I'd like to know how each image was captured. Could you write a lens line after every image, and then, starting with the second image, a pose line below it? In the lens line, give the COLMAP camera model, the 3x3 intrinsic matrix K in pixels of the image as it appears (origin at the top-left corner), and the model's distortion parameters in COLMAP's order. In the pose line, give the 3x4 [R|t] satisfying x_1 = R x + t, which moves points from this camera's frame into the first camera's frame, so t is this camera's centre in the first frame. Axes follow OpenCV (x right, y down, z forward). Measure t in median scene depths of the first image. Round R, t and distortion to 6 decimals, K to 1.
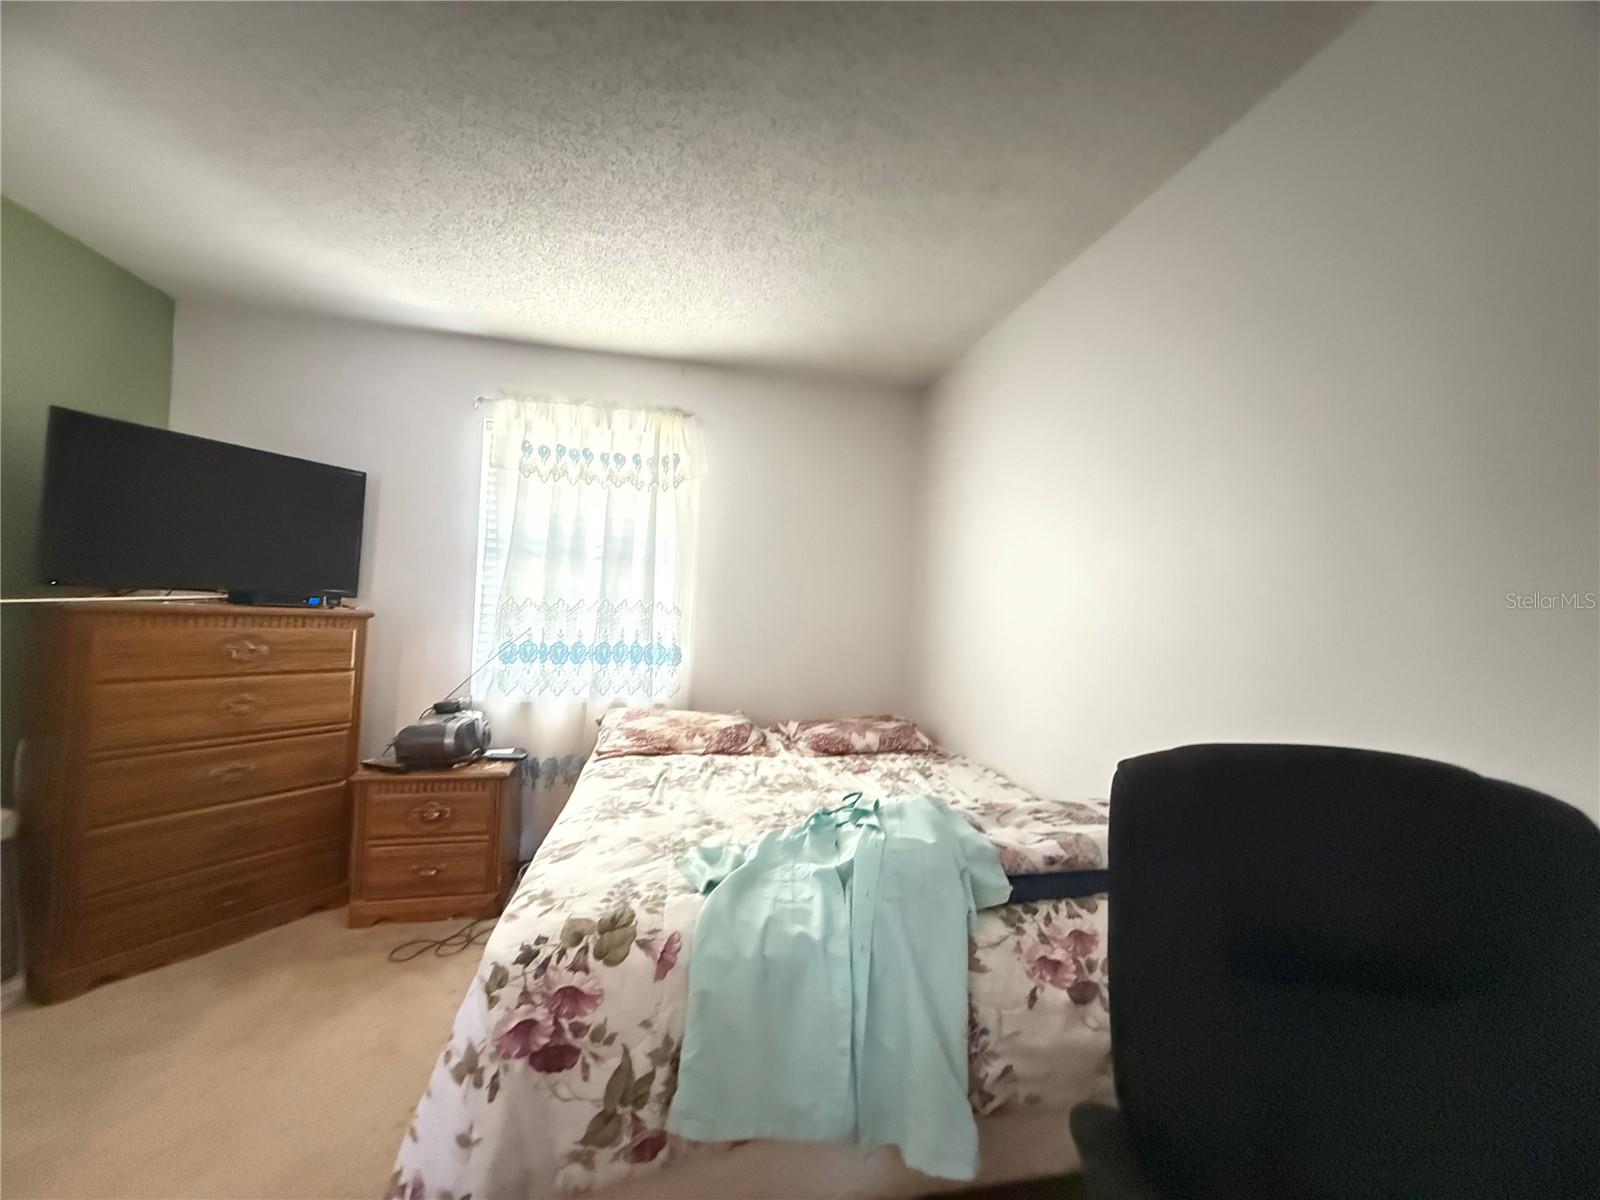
lens RADIAL K [[640.2, 0, 797.4], [0, 640.2, 601.8], [0, 0, 1]] dist [0.001786, -0.000111]
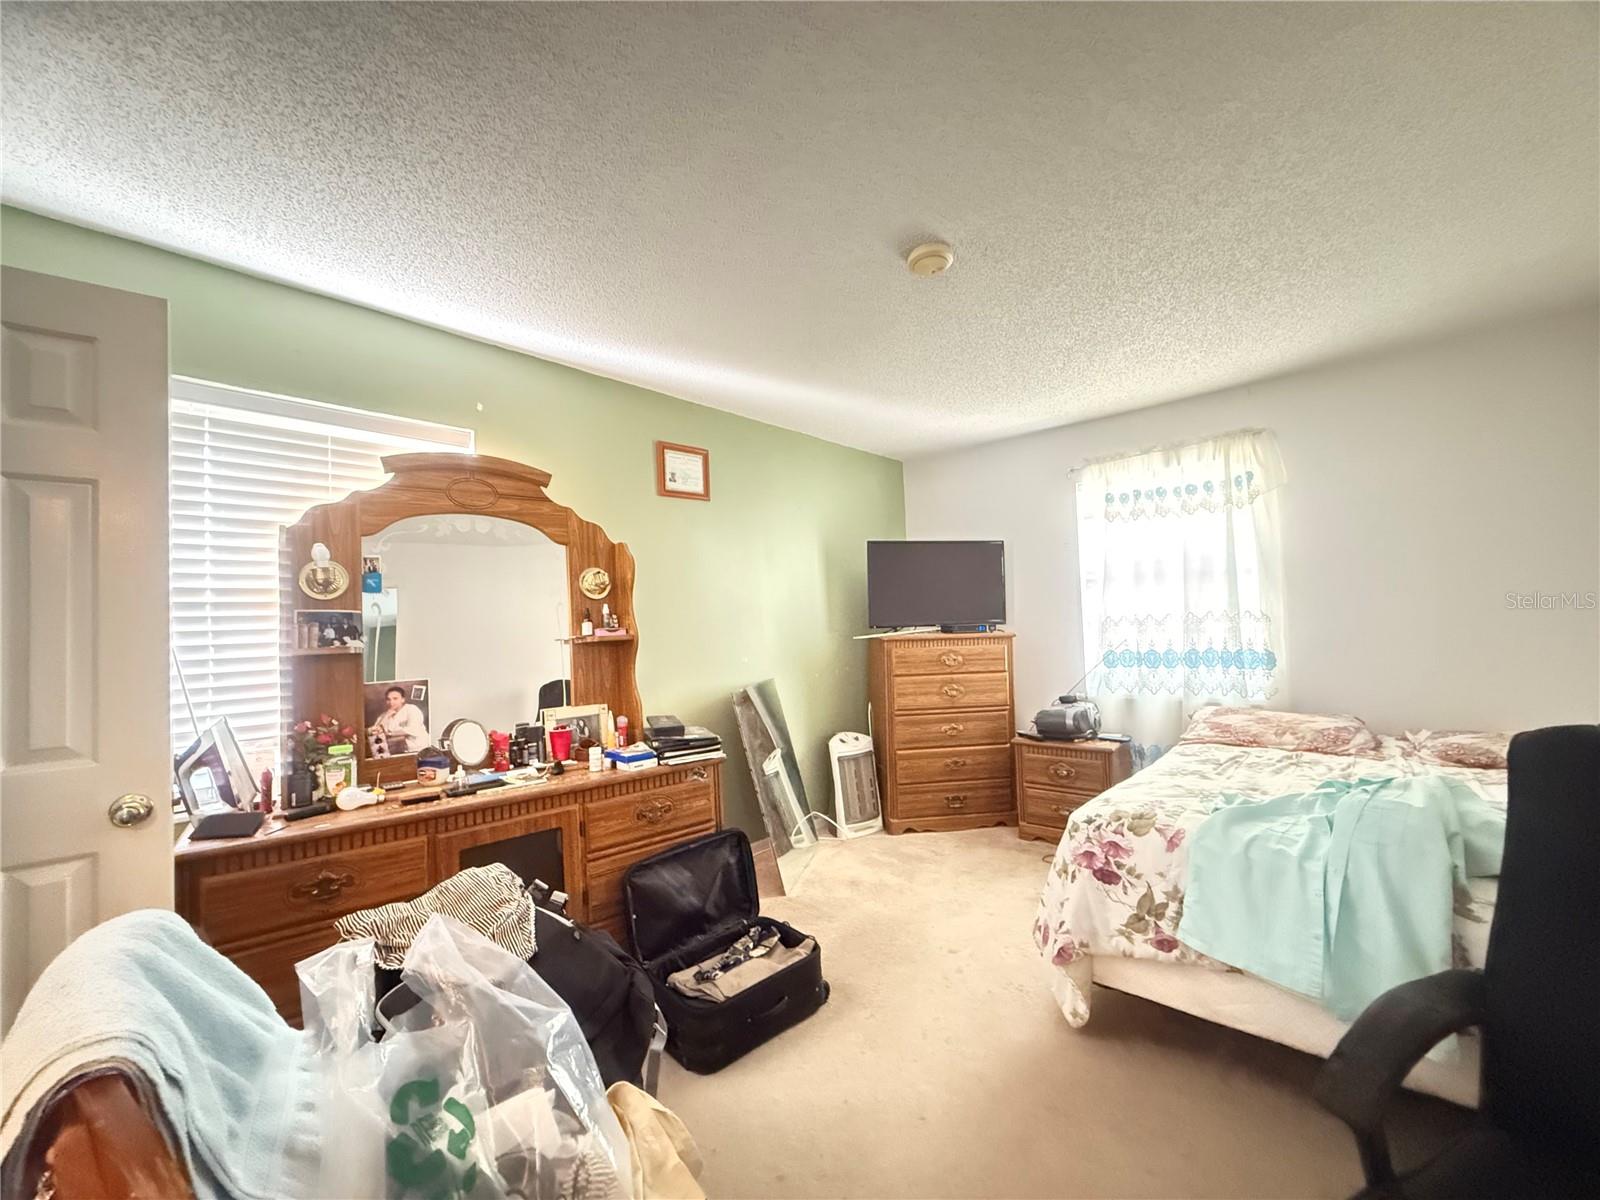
lens RADIAL K [[640.2, 0, 797.4], [0, 640.2, 601.8], [0, 0, 1]] dist [0.001786, -0.000111]
pose [[0.589616, -0.088329, -0.802839, 0.271622], [0.071879, 0.995796, -0.056769, -0.009675], [0.804479, -0.024236, 0.593487, -0.328806]]
